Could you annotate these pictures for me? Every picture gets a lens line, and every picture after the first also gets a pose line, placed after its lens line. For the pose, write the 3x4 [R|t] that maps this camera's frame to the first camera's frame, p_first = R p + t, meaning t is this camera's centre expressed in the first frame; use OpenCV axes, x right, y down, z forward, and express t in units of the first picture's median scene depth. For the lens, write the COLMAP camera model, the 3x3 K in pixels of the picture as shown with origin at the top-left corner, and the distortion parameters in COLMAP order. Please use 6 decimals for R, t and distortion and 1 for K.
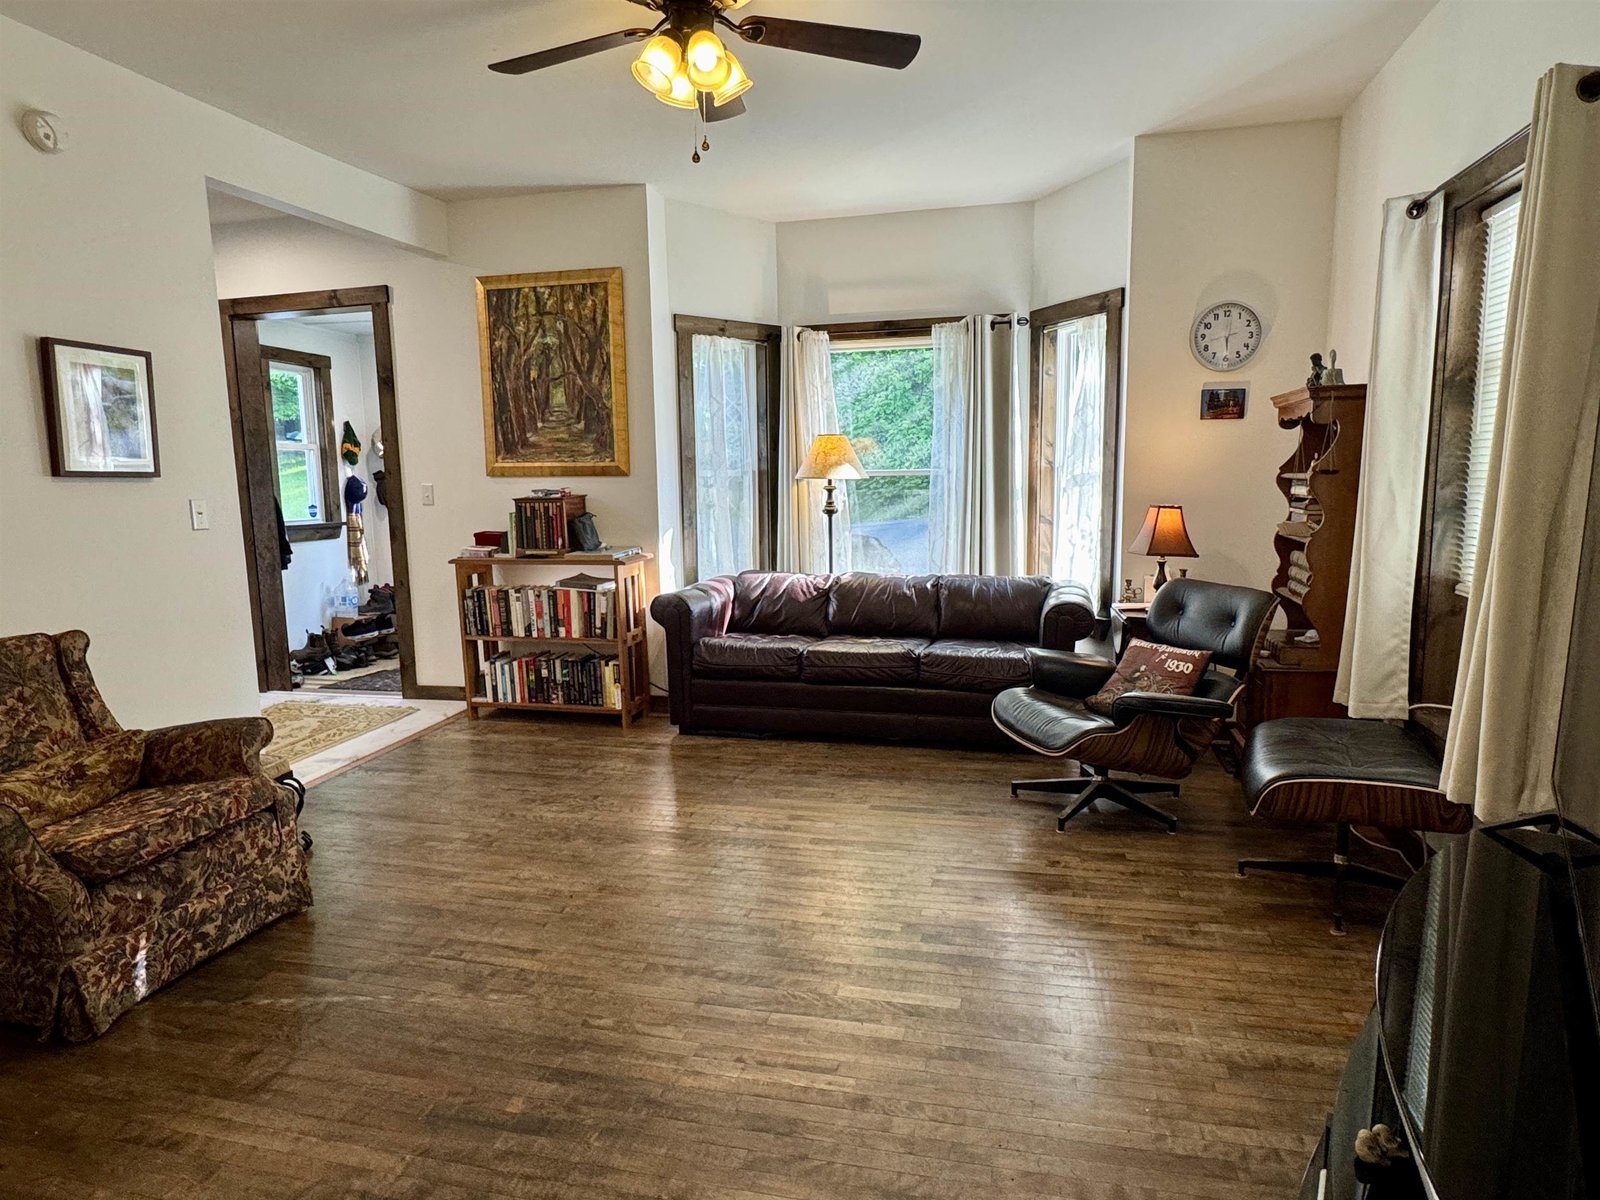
lens RADIAL K [[943.5, 0, 799.0], [0, 943.5, 609.3], [0, 0, 1]] dist [-0.004365, 0.001875]
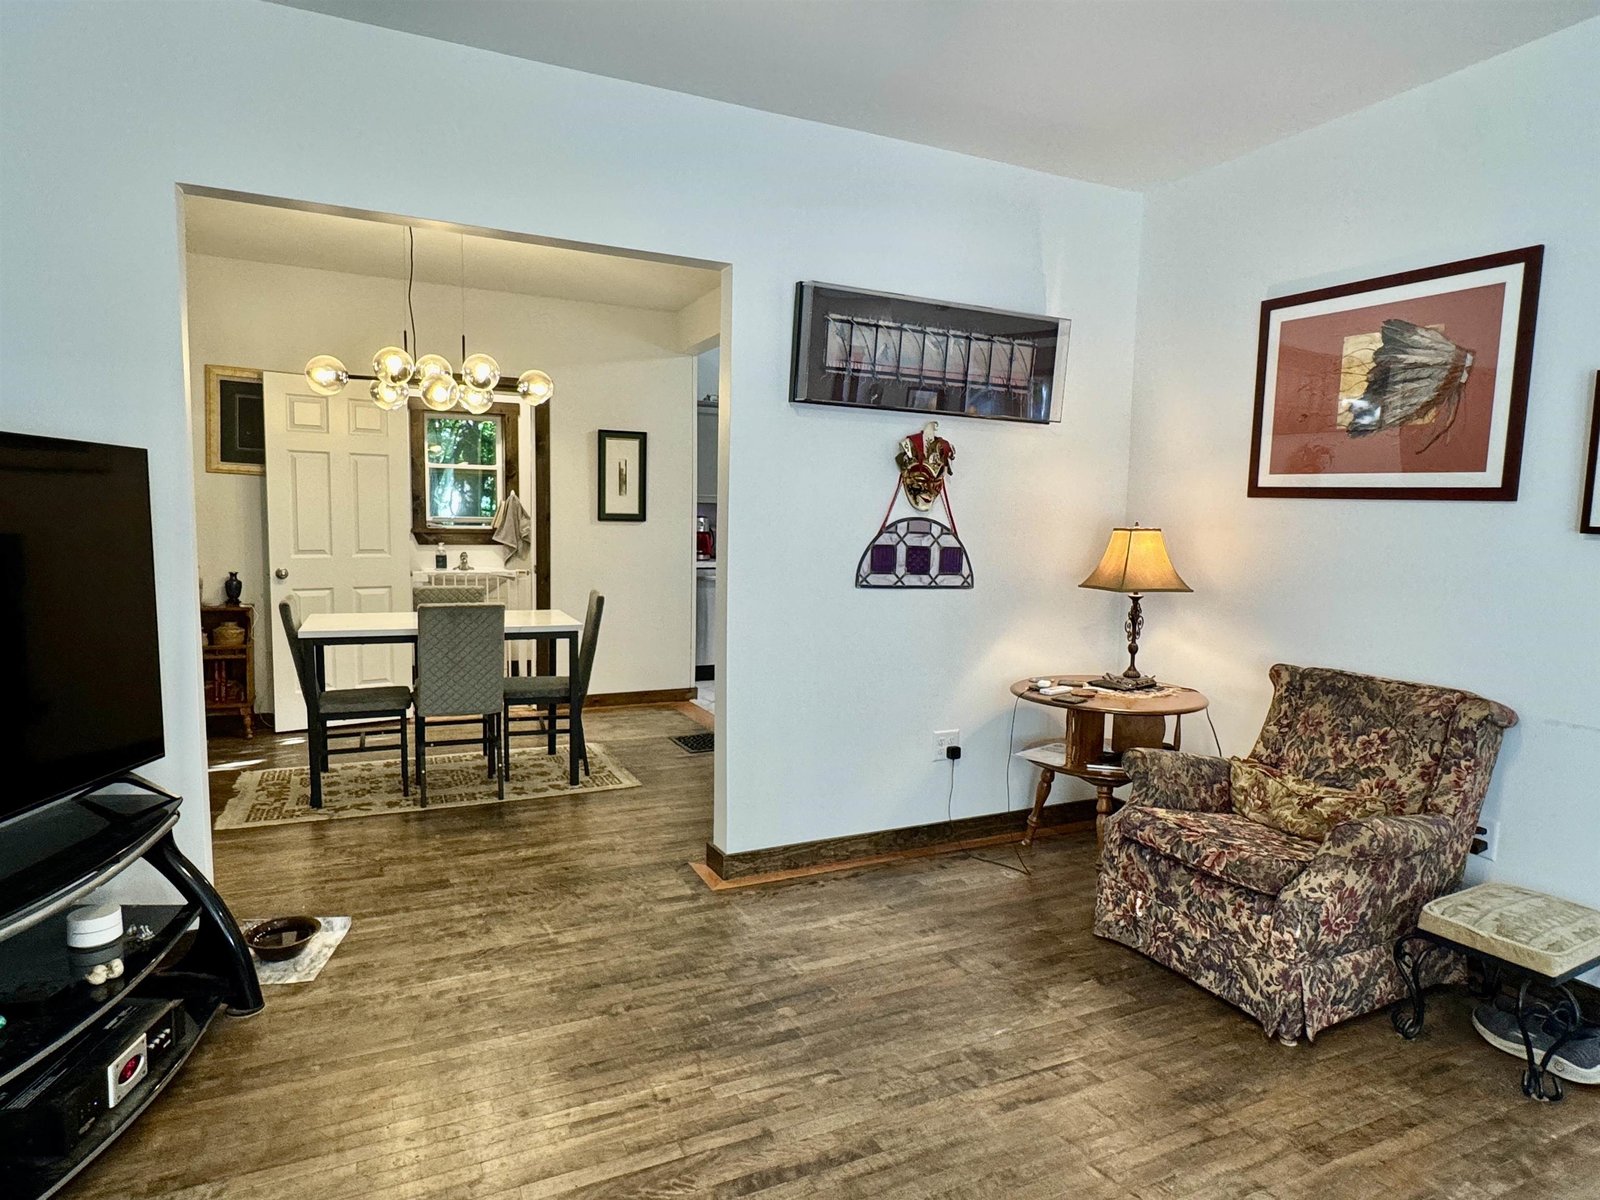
lens RADIAL K [[943.5, 0, 804.9], [0, 943.5, 609.4], [0, 0, 1]] dist [-0.004365, 0.001875]
pose [[-0.773655, 0.066238, -0.630135, 0.188752], [-0.099086, 0.969636, 0.223578, -0.123000], [0.625811, 0.235410, -0.743601, 0.763837]]
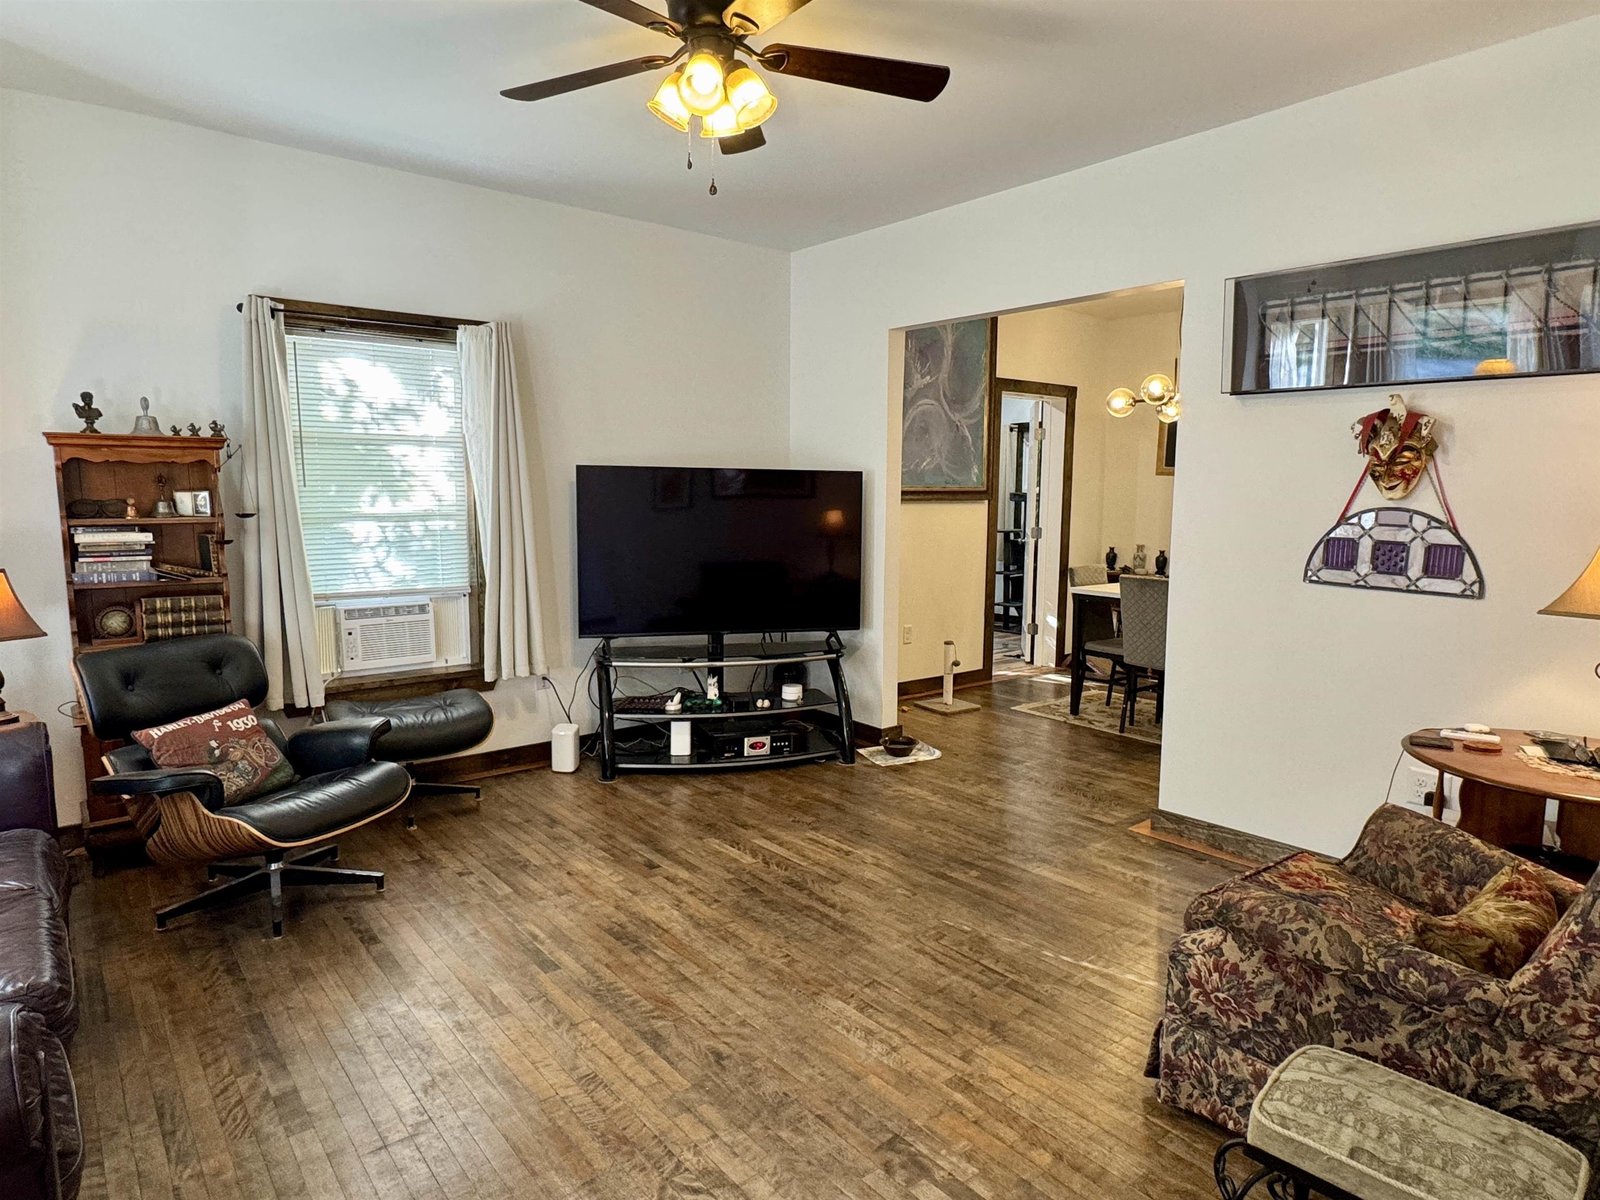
lens RADIAL K [[943.5, 0, 797.1], [0, 943.5, 613.8], [0, 0, 1]] dist [-0.004365, 0.001875]
pose [[-0.799326, -0.065290, 0.597340, -0.432648], [0.096503, 0.967229, 0.234853, -0.154734], [-0.593097, 0.245369, -0.766831, 0.995681]]
